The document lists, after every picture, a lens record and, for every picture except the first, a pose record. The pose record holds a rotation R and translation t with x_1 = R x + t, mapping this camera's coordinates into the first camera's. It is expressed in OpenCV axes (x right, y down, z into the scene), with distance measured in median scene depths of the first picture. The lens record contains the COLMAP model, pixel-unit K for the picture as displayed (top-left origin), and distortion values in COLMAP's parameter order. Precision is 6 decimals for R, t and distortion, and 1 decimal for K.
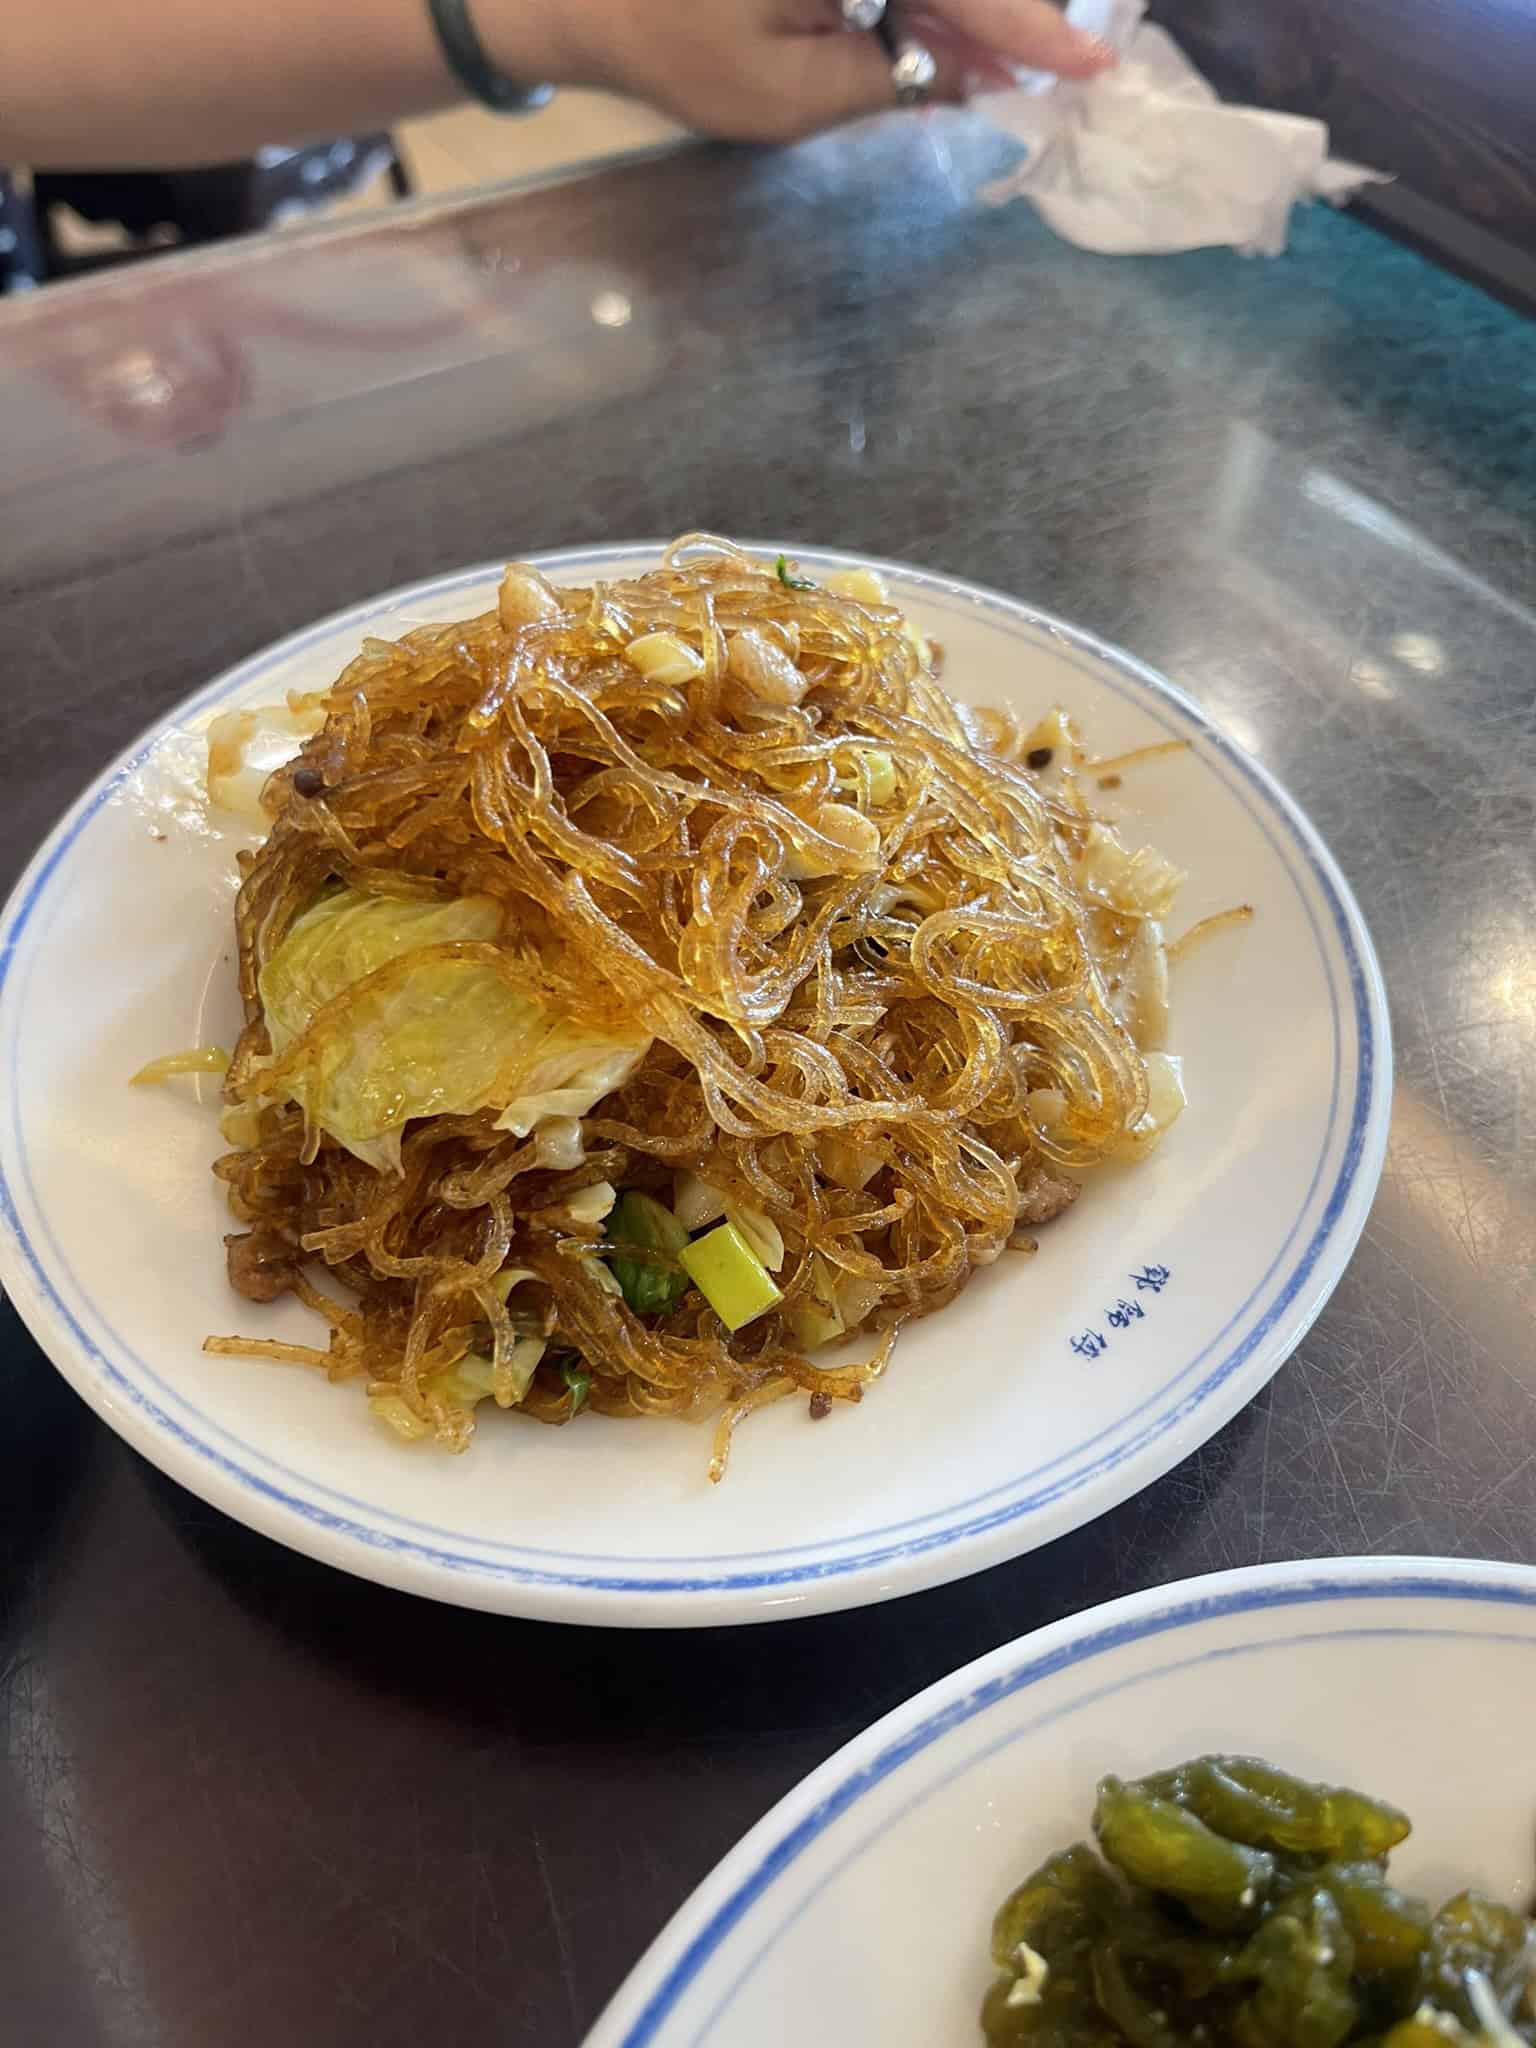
lens RADIAL K [[1605.8, 0, 774.1], [0, 1605.8, 1016.4], [0, 0, 1]] dist [0.025006, -0.004220]
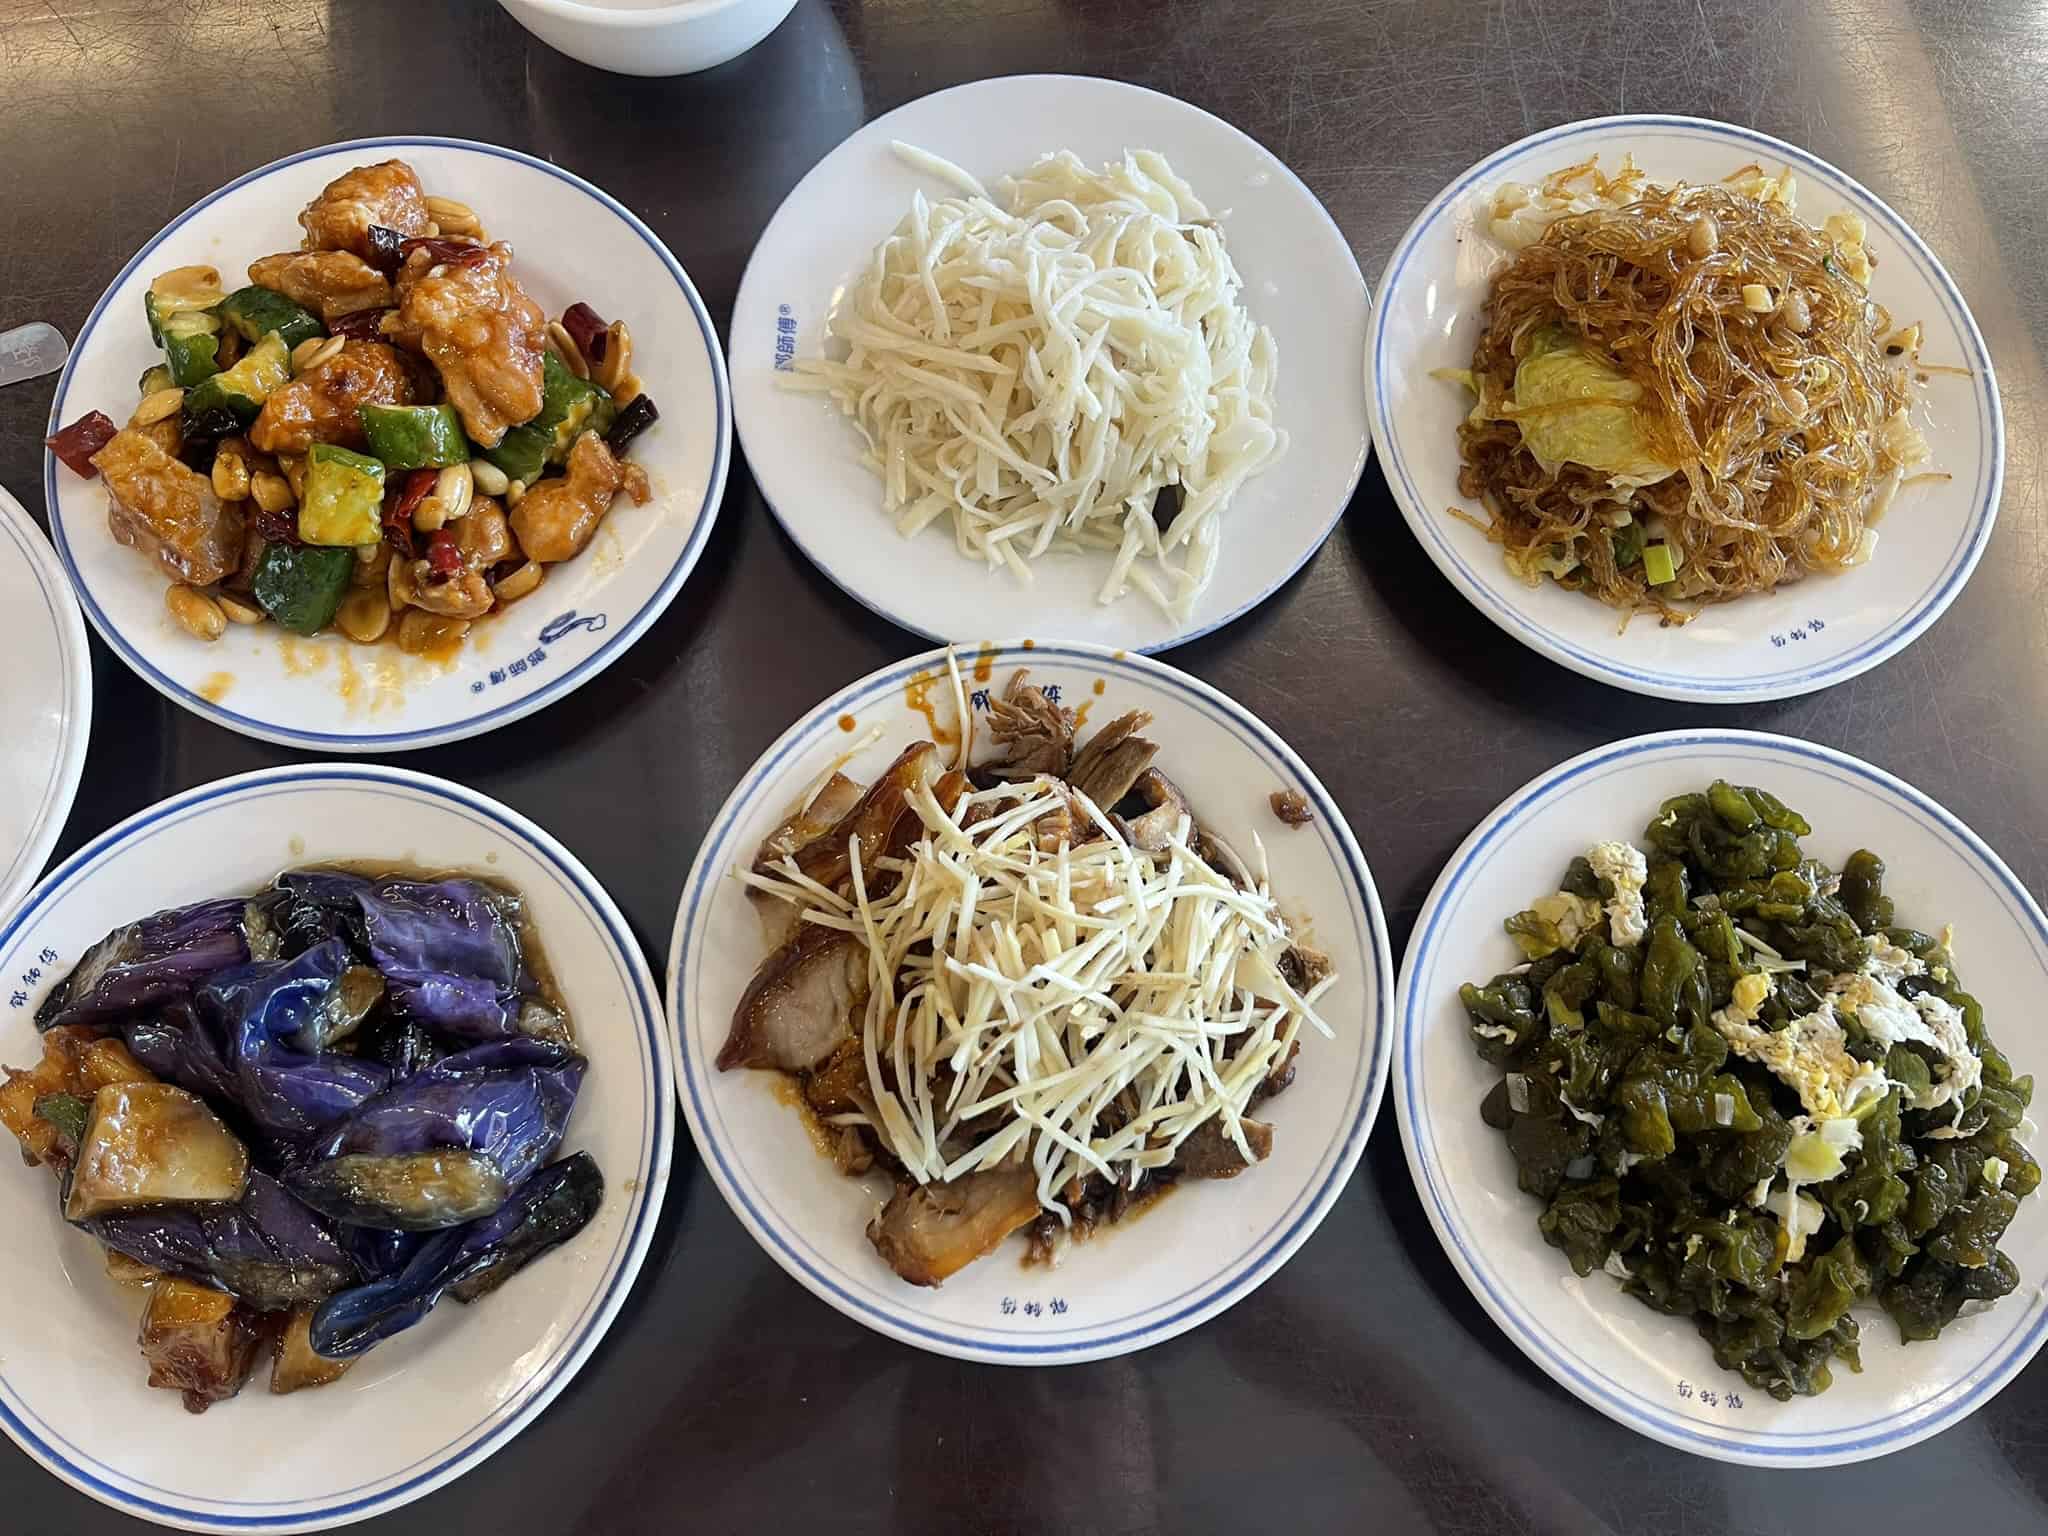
lens RADIAL K [[1605.8, 0, 1026.8], [0, 1605.8, 754.5], [0, 0, 1]] dist [0.025006, -0.004220]
pose [[0.918672, 0.388806, -0.069800, -0.638736], [-0.321085, 0.837900, 0.441394, -0.381942], [0.230102, -0.383085, 0.894595, -1.584406]]
